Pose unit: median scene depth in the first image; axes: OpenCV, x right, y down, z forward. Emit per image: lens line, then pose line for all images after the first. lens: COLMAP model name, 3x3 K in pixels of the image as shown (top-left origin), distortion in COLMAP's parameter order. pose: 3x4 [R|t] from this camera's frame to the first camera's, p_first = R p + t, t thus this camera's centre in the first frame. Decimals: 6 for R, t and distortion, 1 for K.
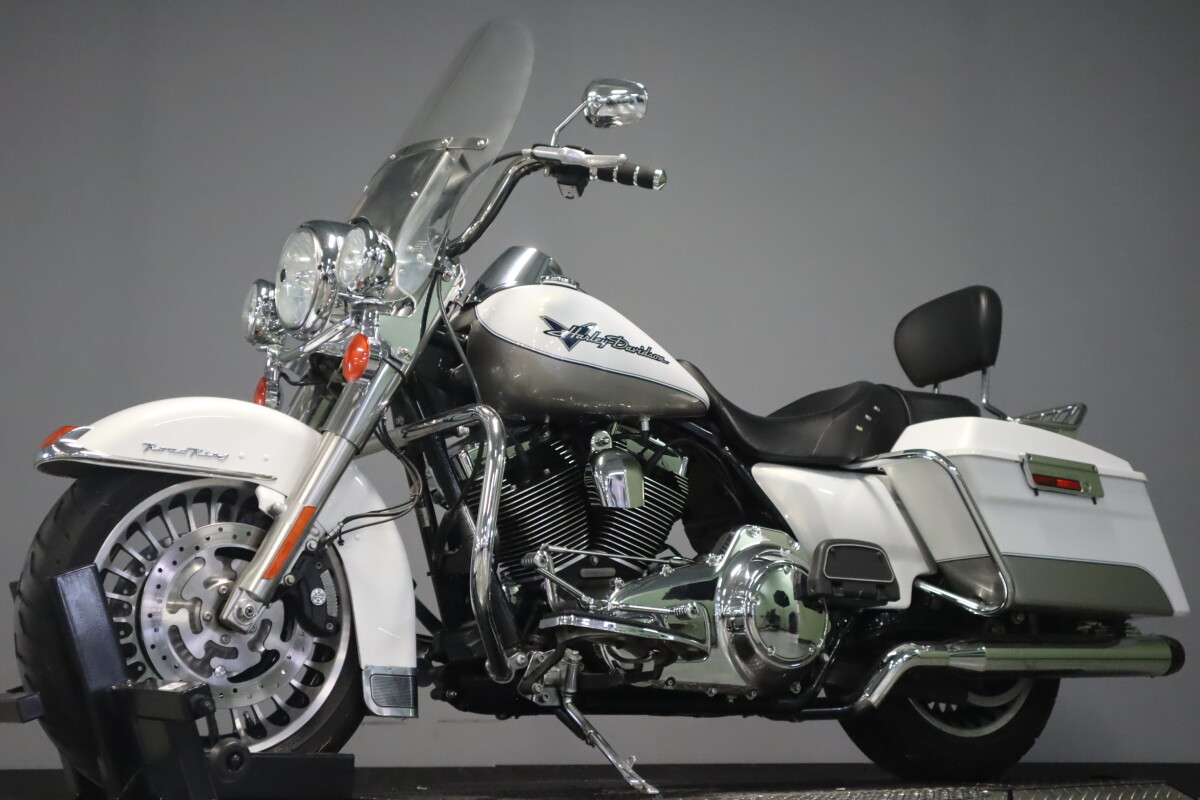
lens RADIAL K [[1738.1, 0, 600.0], [0, 1738.1, 400.0], [0, 0, 1]] dist [0.156207, -0.972256]
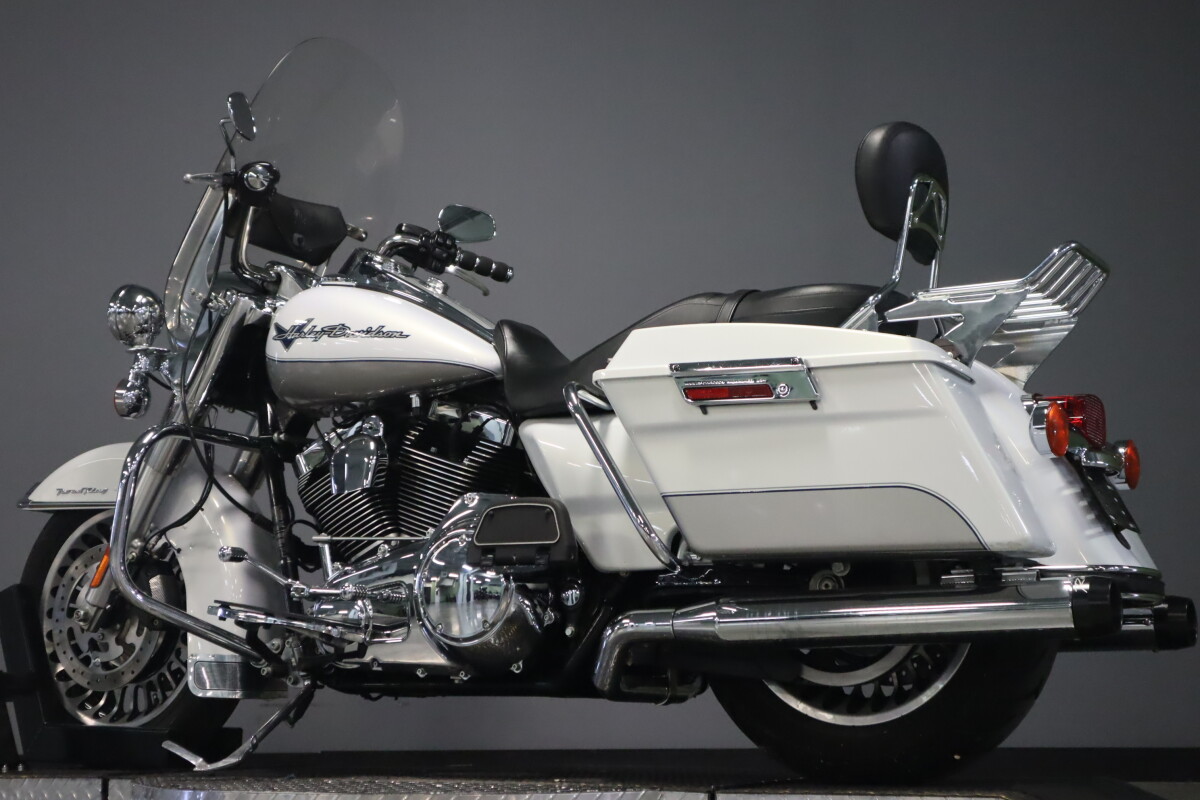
lens RADIAL K [[1964.8, 0, 600.0], [0, 1964.8, 400.0], [0, 0, 1]] dist [-0.016362, -0.118206]
pose [[0.453627, -0.137356, -0.880543, 1.069462], [0.153670, 0.985307, -0.074533, 0.114023], [0.877843, -0.101503, 0.468070, 0.590528]]
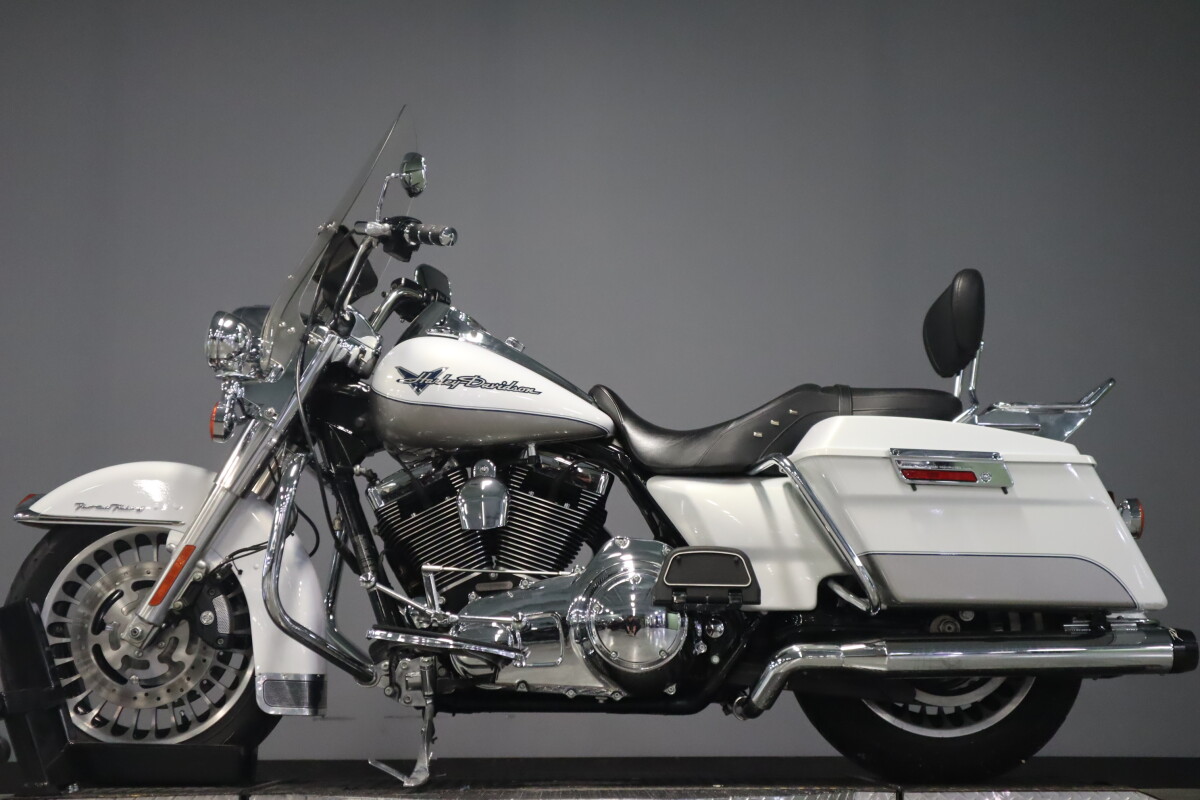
lens RADIAL K [[1820.3, 0, 600.0], [0, 1820.3, 400.0], [0, 0, 1]] dist [0.010858, -0.019811]
pose [[0.852345, -0.088421, -0.515450, 0.673839], [0.090550, 0.995669, -0.021065, 0.010617], [0.515081, -0.028719, 0.856660, 0.041968]]
